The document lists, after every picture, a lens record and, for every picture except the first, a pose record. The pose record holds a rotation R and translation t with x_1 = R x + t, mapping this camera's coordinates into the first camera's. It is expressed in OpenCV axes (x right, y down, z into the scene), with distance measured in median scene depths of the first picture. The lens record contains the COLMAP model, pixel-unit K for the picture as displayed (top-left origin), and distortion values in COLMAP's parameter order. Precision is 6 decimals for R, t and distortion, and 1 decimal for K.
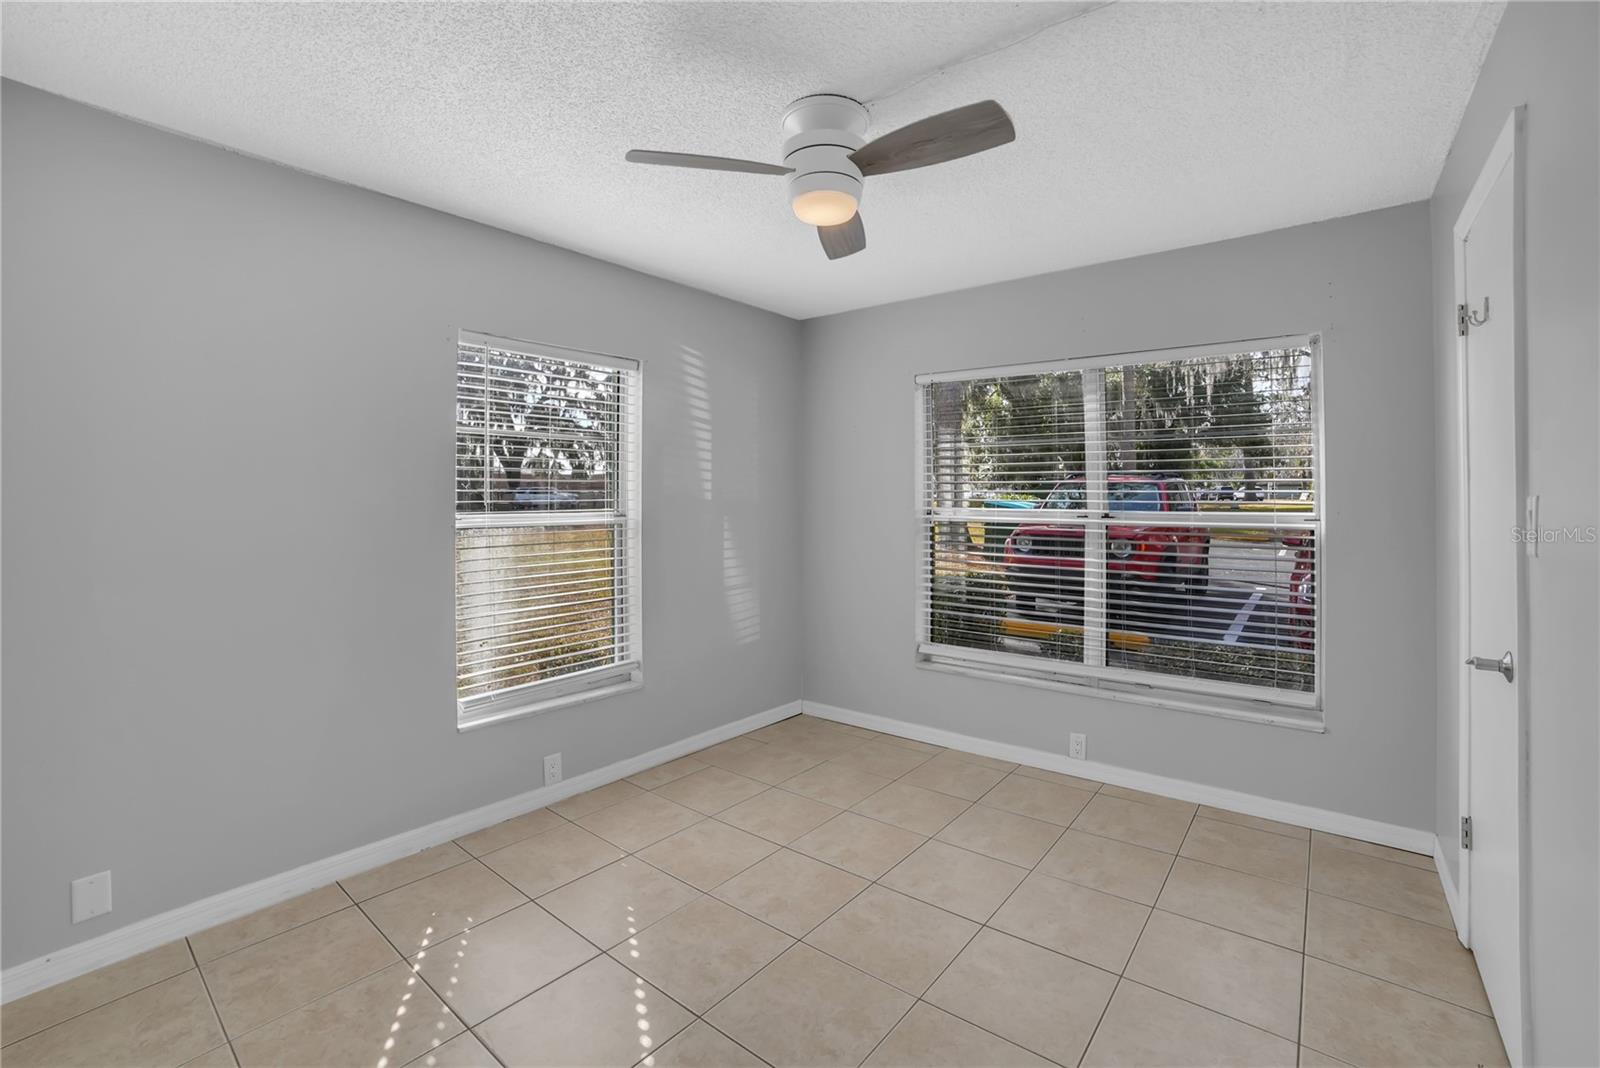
lens RADIAL K [[718.3, 0, 802.9], [0, 718.3, 523.4], [0, 0, 1]] dist [0.002151, 0.000277]
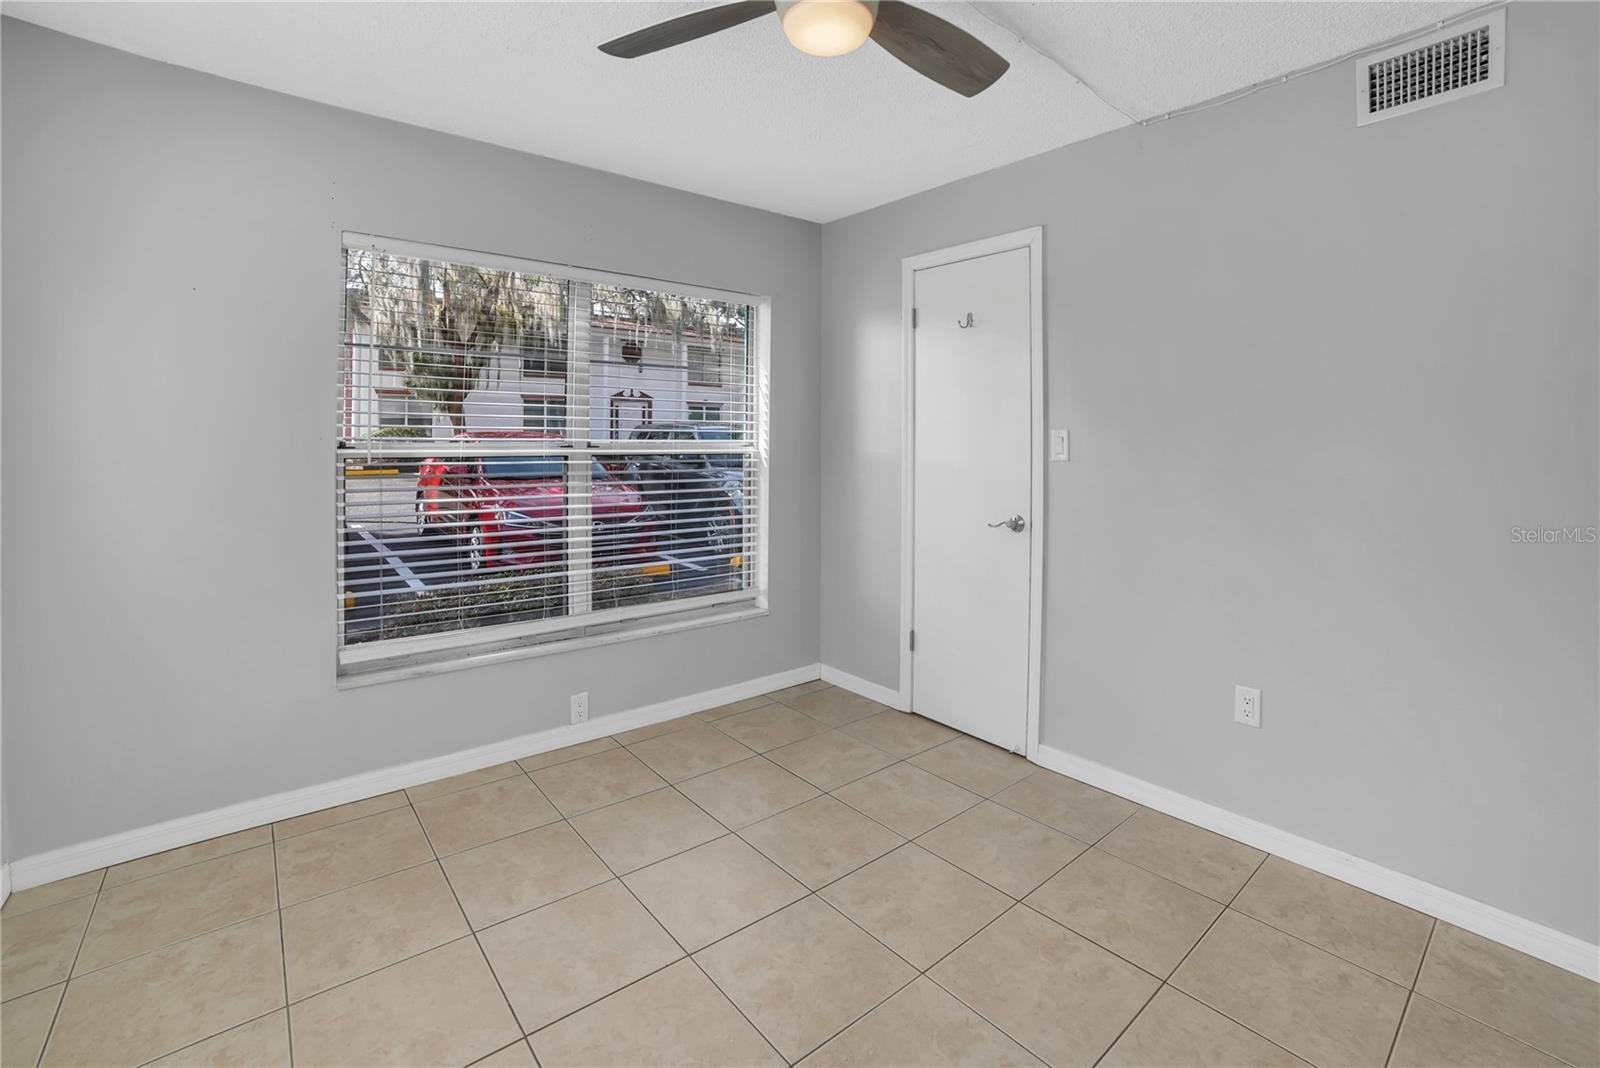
lens RADIAL K [[718.3, 0, 827.1], [0, 718.3, 453.0], [0, 0, 1]] dist [0.002151, 0.000277]
pose [[0.239094, -0.009565, 0.970949, -0.417451], [0.027999, 0.999604, 0.002952, 0.004965], [-0.970593, 0.026479, 0.239267, 0.519309]]
